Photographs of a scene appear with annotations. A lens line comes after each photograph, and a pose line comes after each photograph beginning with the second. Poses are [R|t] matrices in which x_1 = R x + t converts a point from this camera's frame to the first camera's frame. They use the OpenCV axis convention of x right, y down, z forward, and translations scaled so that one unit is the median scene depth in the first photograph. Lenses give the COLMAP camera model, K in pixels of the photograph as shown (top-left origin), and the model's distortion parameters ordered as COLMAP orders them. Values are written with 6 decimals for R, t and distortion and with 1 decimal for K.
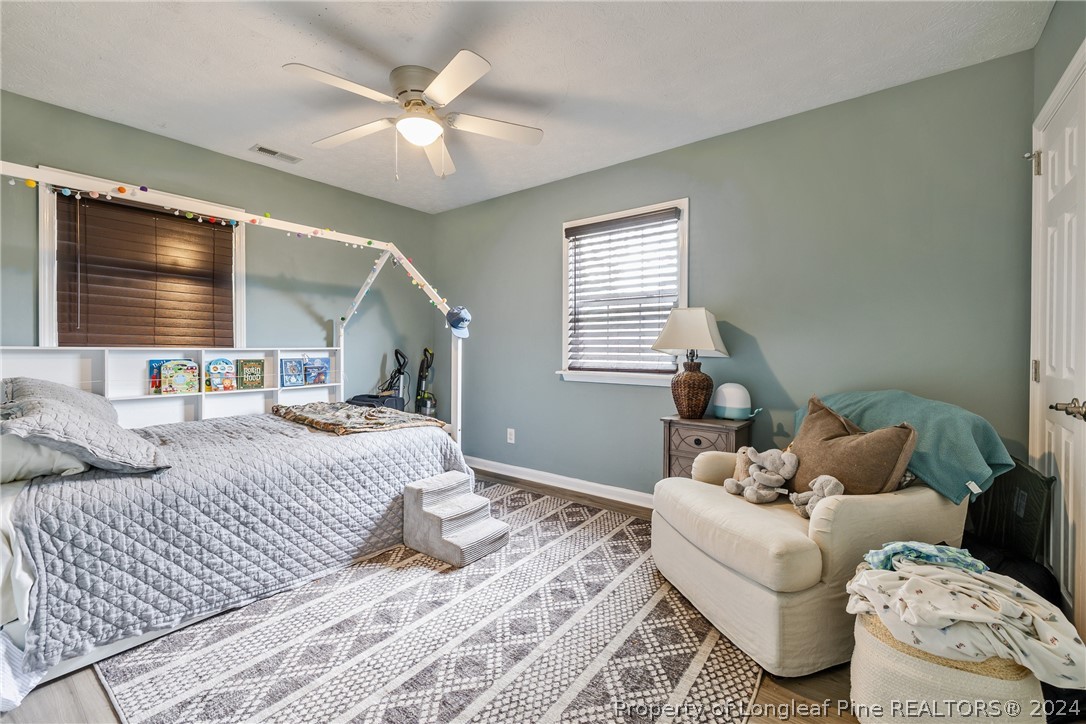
lens RADIAL K [[442.4, 0, 572.3], [0, 442.4, 352.4], [0, 0, 1]] dist [-0.000405, 0.000143]
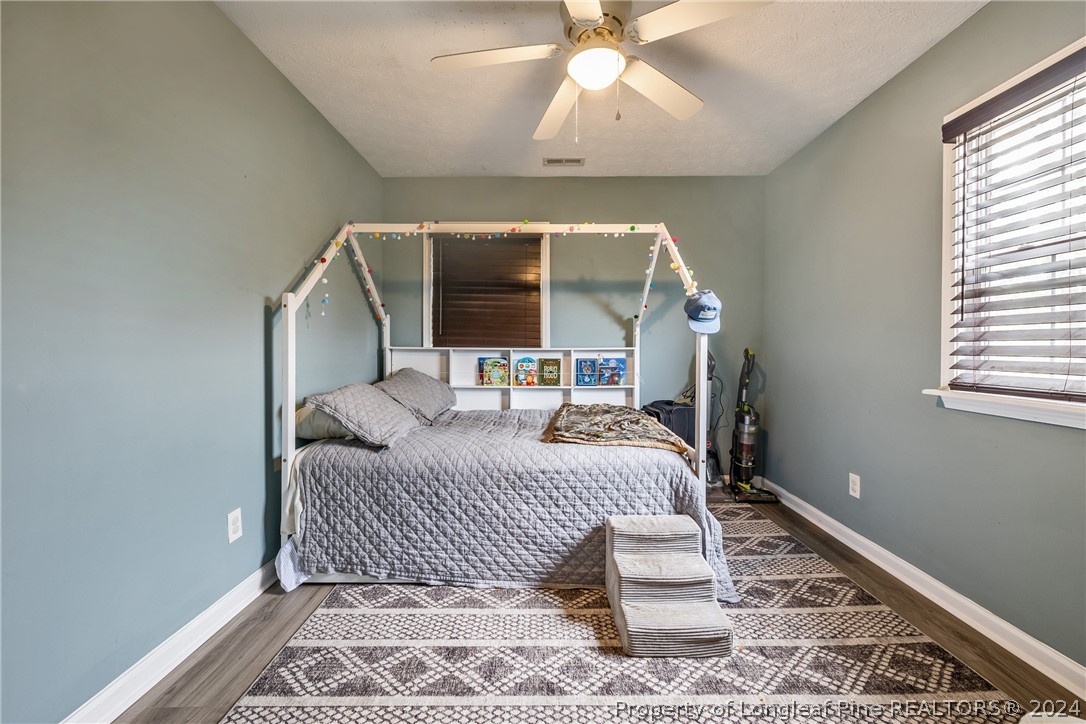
lens RADIAL K [[466.4, 0, 539.2], [0, 466.4, 353.8], [0, 0, 1]] dist [0.000889, 0.000415]
pose [[0.575764, 0.008935, -0.817567, 0.273518], [-0.008069, 0.999954, 0.005245, -0.002639], [0.817576, 0.003577, 0.575810, 0.444633]]
